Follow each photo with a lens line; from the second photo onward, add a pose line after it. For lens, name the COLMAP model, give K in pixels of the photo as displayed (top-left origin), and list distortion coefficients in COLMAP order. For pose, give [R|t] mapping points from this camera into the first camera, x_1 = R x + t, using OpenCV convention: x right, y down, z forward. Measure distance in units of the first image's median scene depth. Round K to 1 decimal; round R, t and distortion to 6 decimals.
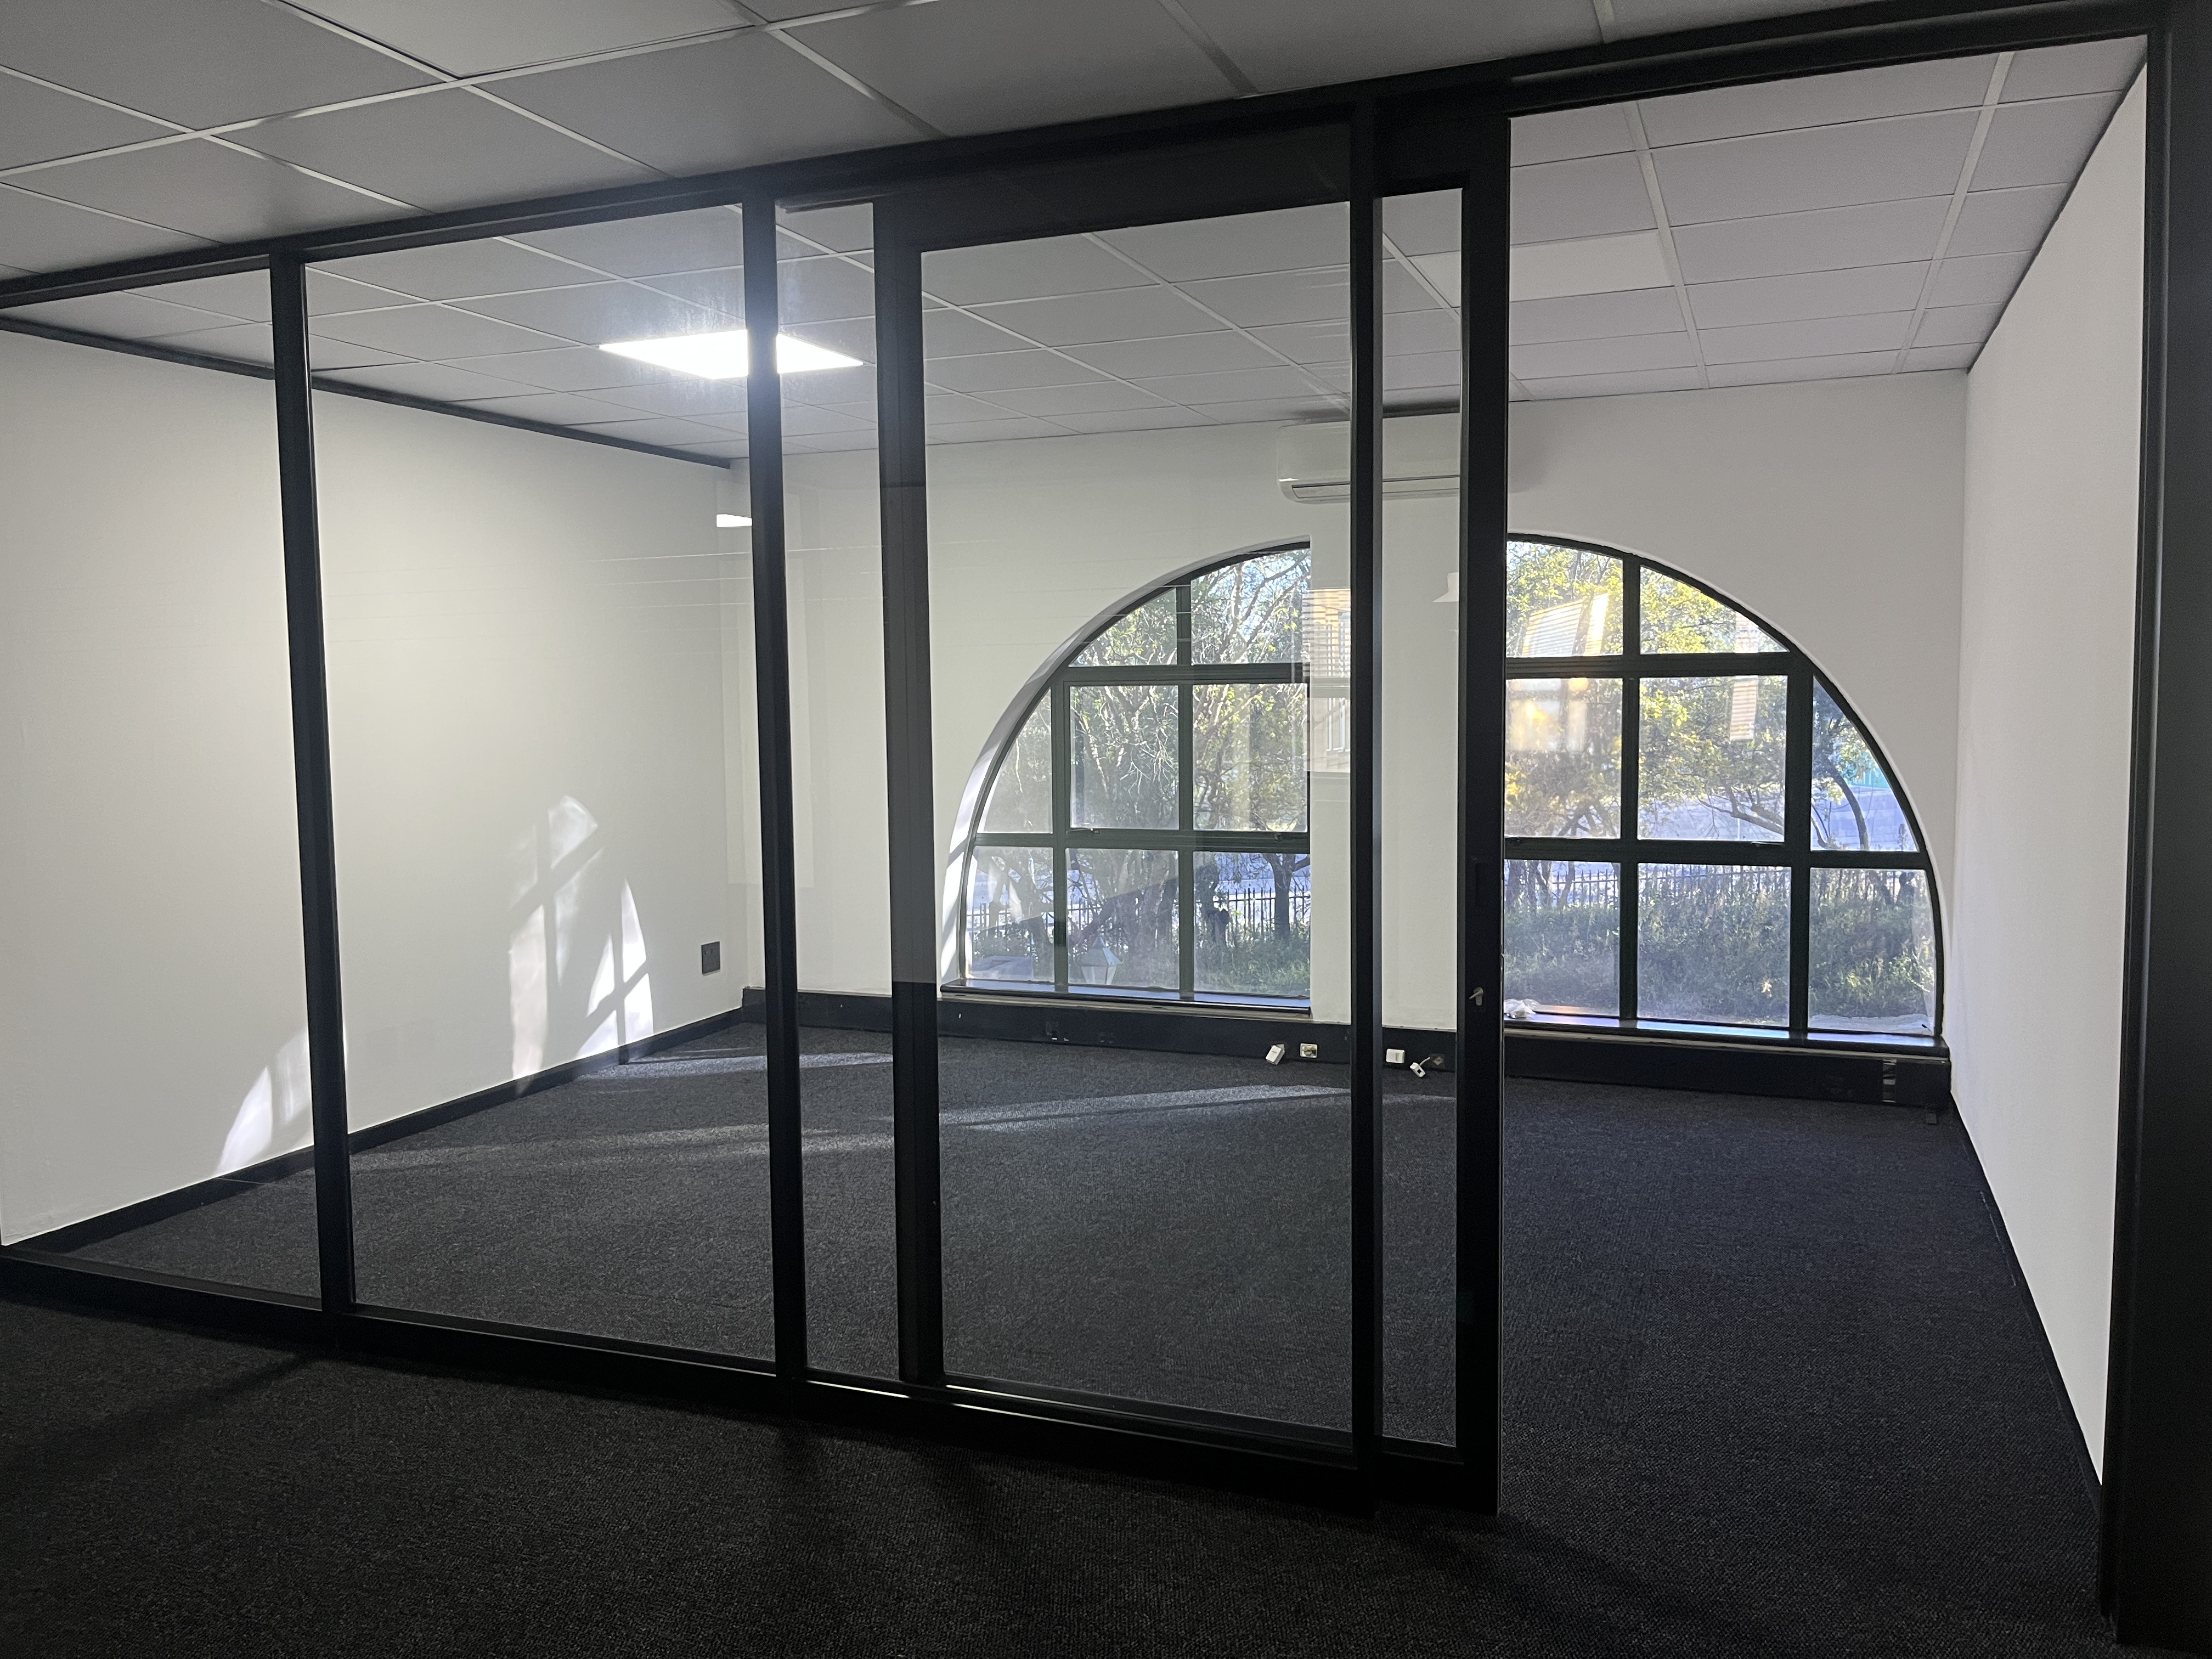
lens RADIAL K [[1680.9, 0, 1137.8], [0, 1680.9, 822.0], [0, 0, 1]] dist [0.069756, -0.085297]
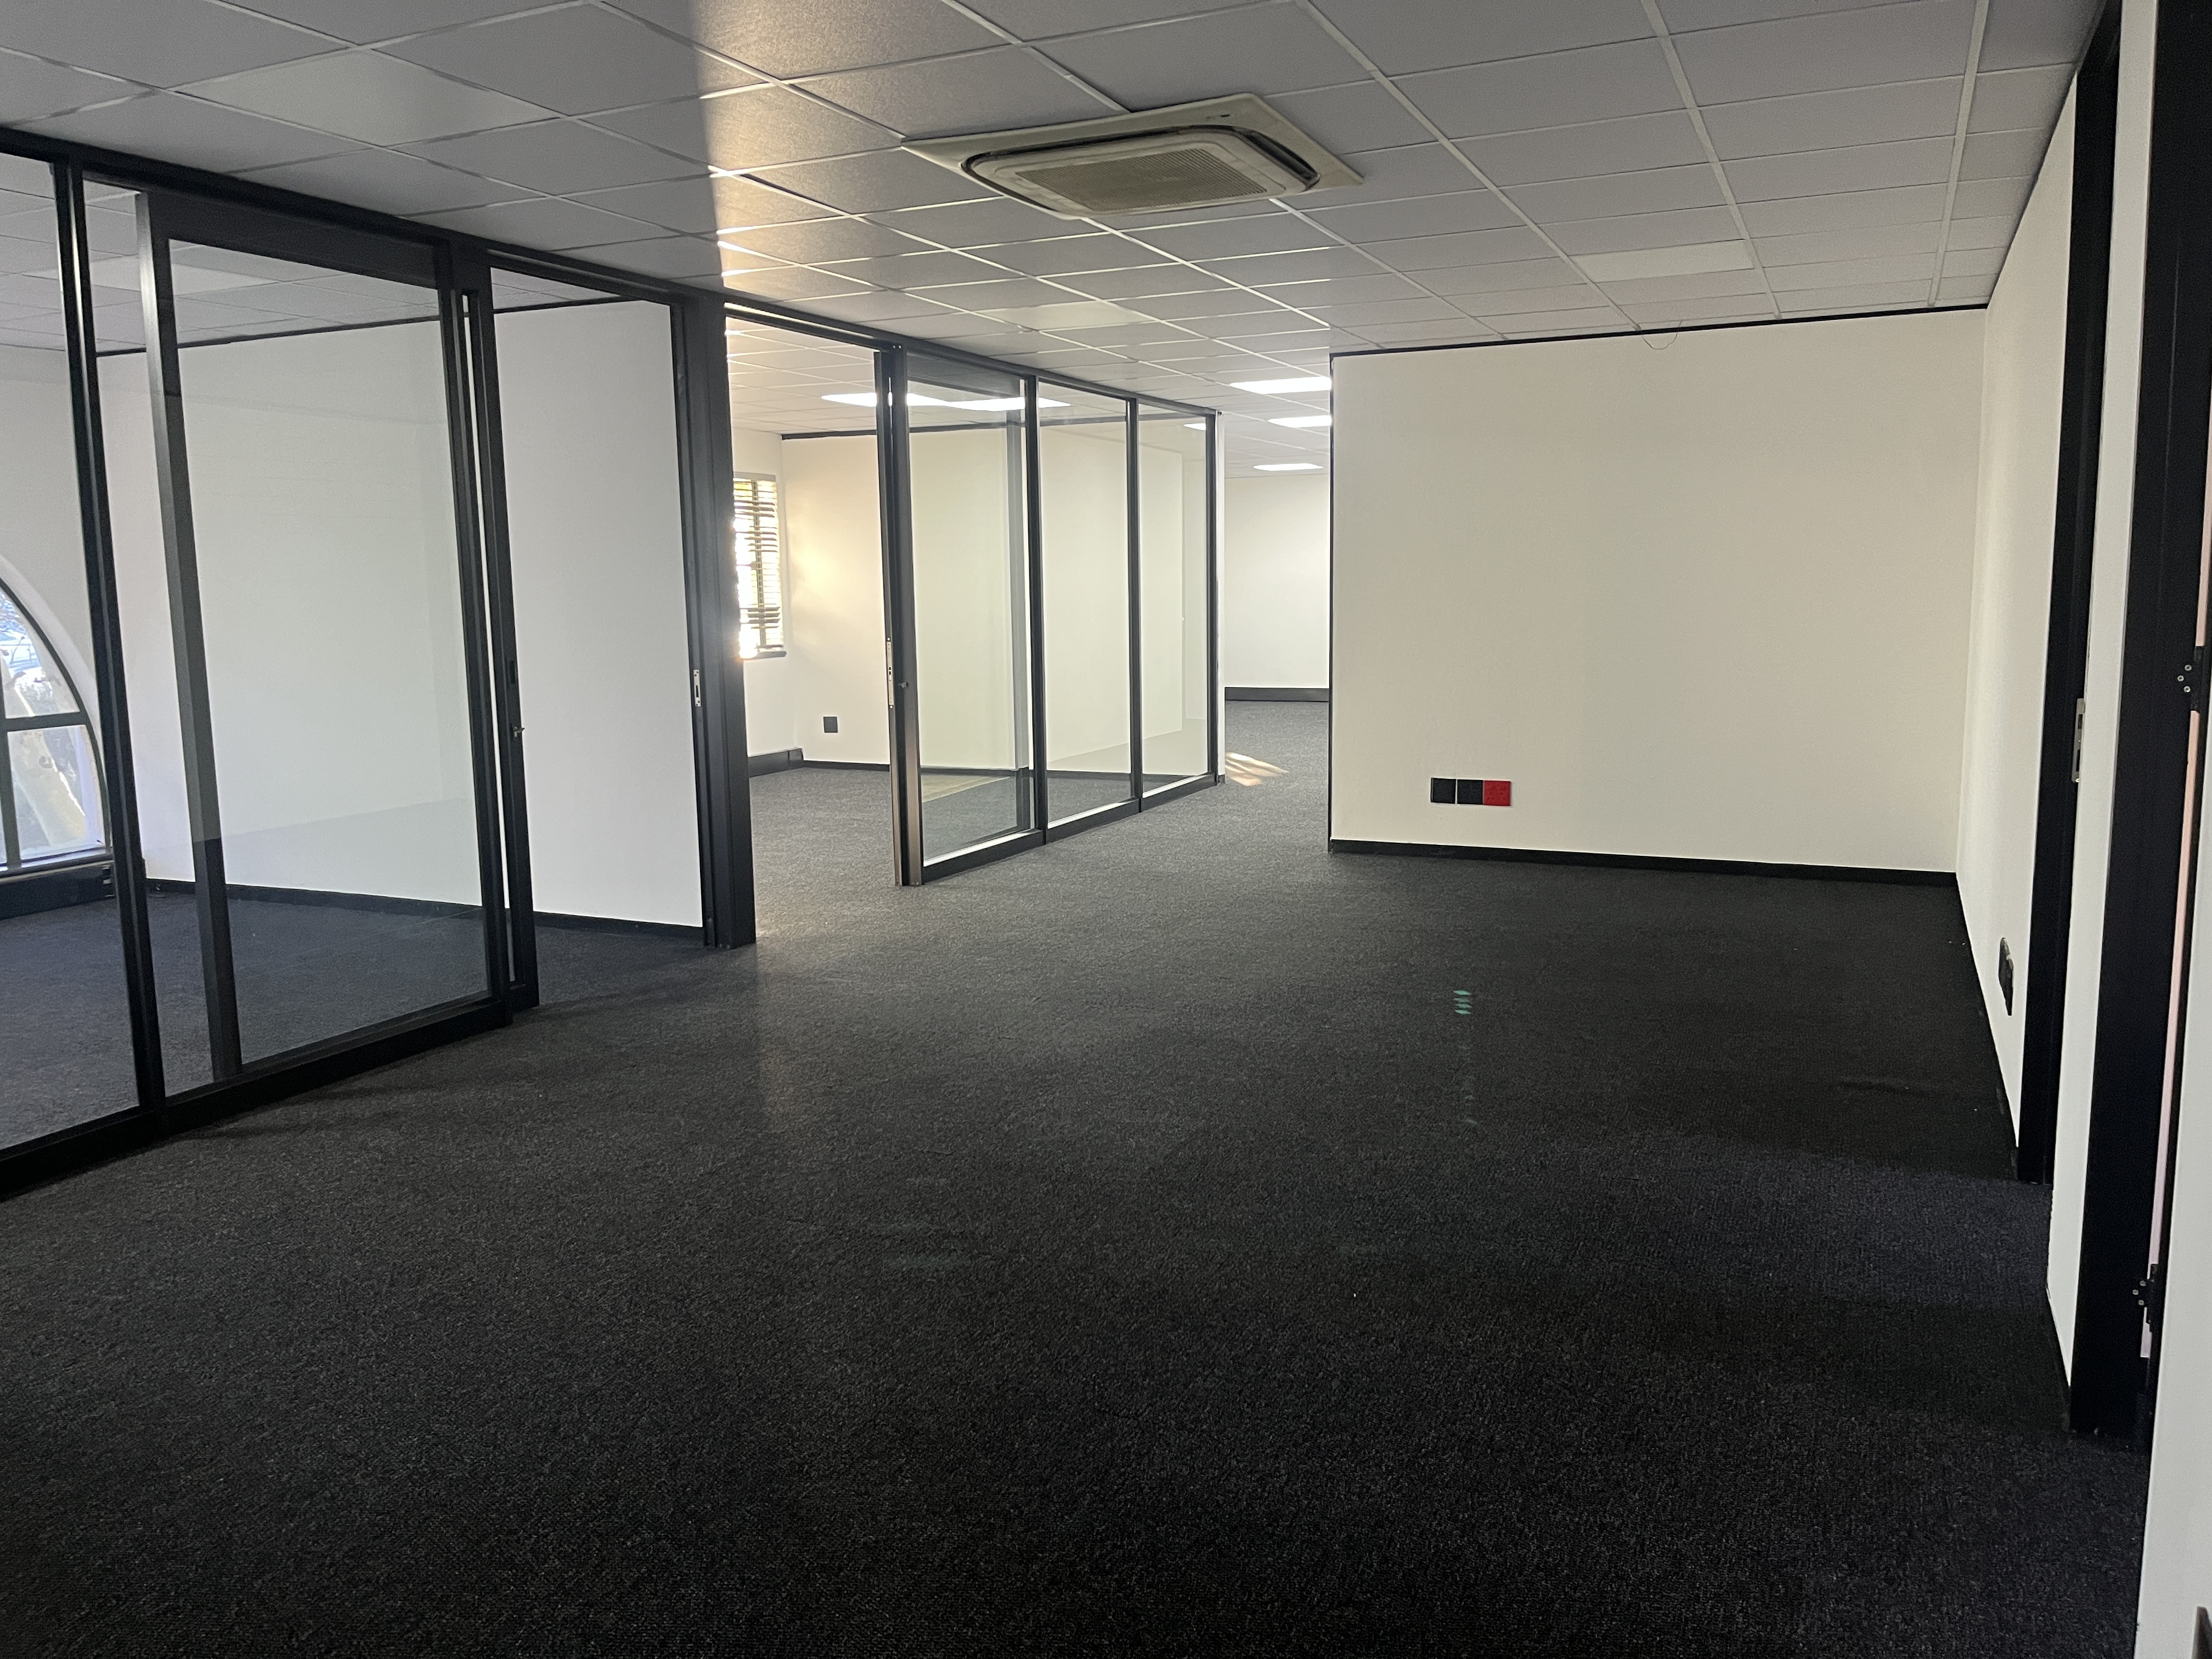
lens RADIAL K [[1680.9, 0, 1137.8], [0, 1680.9, 822.0], [0, 0, 1]] dist [0.069756, -0.085297]
pose [[0.043950, -0.127730, 0.990835, -1.424886], [0.094307, 0.987895, 0.123168, 0.028480], [-0.994573, 0.088030, 0.055463, 0.187340]]
